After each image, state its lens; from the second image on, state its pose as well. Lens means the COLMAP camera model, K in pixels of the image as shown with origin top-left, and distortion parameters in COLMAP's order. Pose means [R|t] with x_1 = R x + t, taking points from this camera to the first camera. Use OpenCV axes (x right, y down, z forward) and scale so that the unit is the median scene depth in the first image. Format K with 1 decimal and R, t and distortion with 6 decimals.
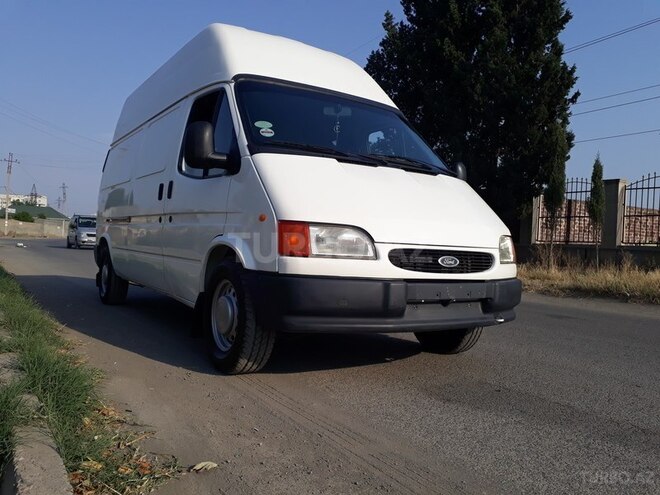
lens RADIAL K [[546.3, 0, 309.5], [0, 546.3, 212.1], [0, 0, 1]] dist [0.038926, -0.001410]
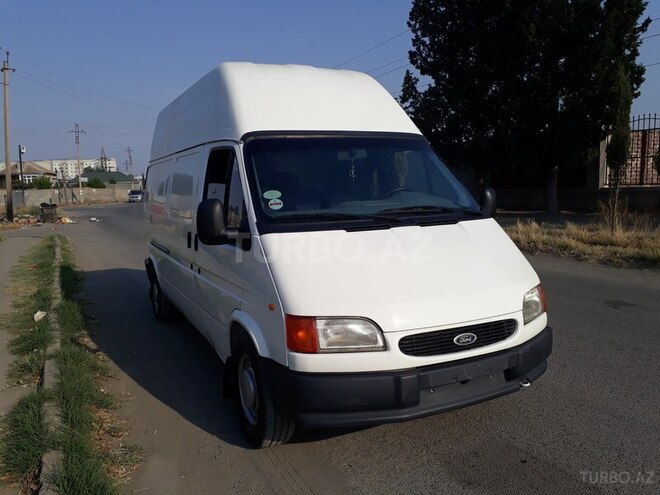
lens RADIAL K [[546.3, 0, 309.5], [0, 546.3, 212.1], [0, 0, 1]] dist [0.038926, -0.001410]
pose [[0.990641, -0.072686, -0.115528, 0.084370], [0.084405, 0.991400, 0.100010, -0.195712], [0.107265, -0.108826, 0.988257, 0.020148]]
